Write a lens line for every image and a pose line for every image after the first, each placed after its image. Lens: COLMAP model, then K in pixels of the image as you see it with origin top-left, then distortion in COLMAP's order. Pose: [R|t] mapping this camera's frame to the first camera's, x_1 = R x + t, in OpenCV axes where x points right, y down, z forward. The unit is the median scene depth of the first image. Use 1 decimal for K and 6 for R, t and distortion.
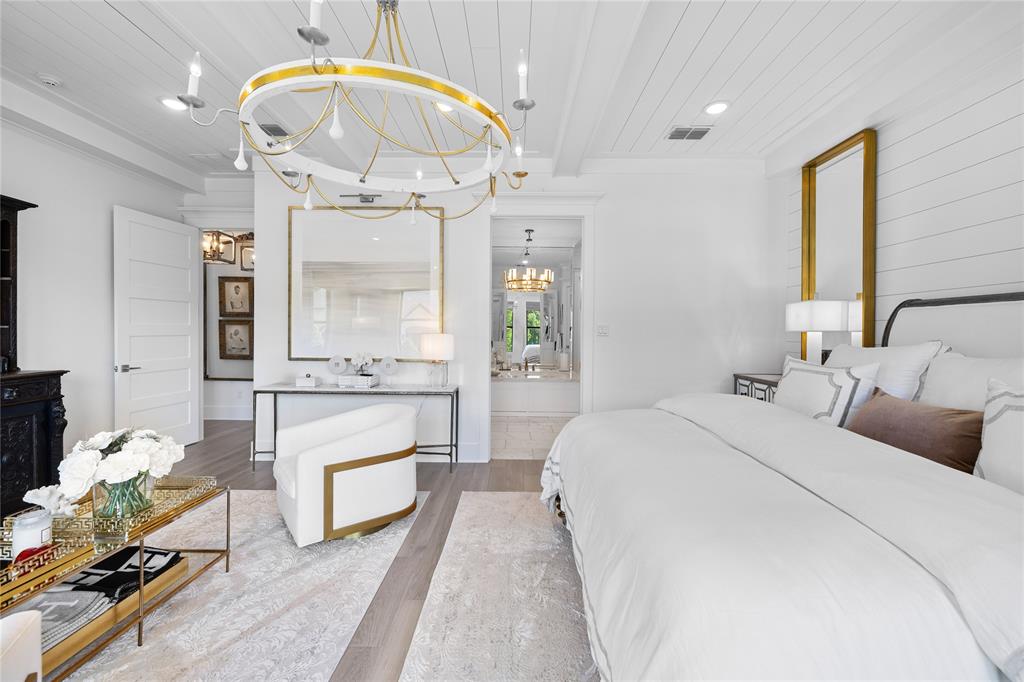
lens RADIAL K [[428.9, 0, 512.1], [0, 428.9, 337.4], [0, 0, 1]] dist [0.001041, 0.000165]
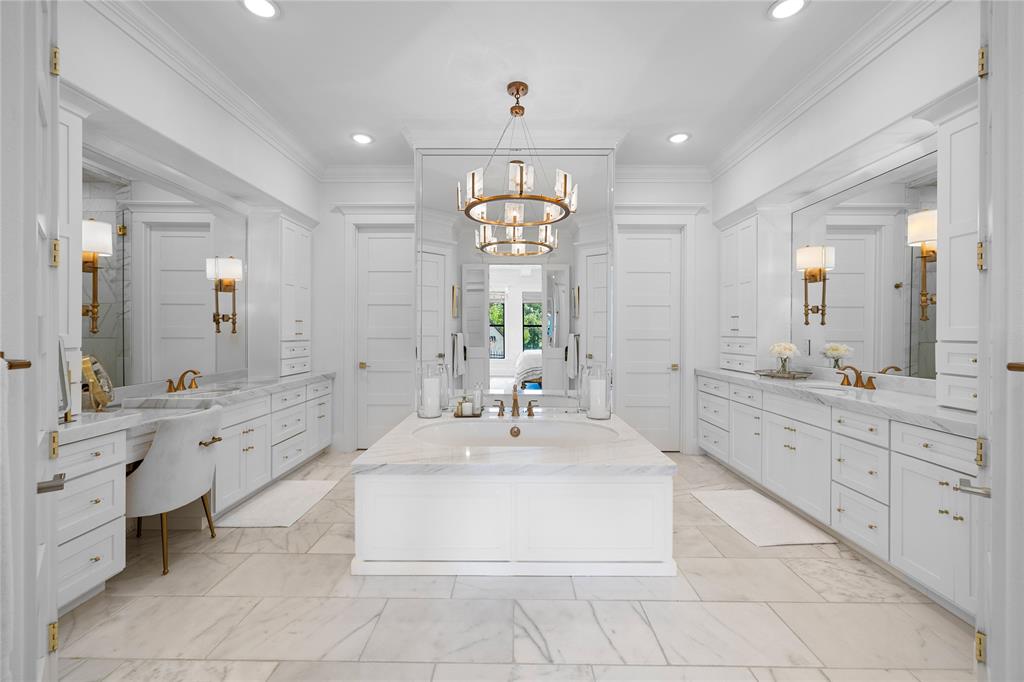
lens RADIAL K [[428.9, 0, 512.1], [0, 428.9, 337.4], [0, 0, 1]] dist [0.001041, 0.000165]
pose [[0.999966, -0.008258, 0.000012, 0.019680], [0.008258, 0.999962, -0.002888, -0.003281], [0.000012, 0.002888, 0.999996, 0.349506]]
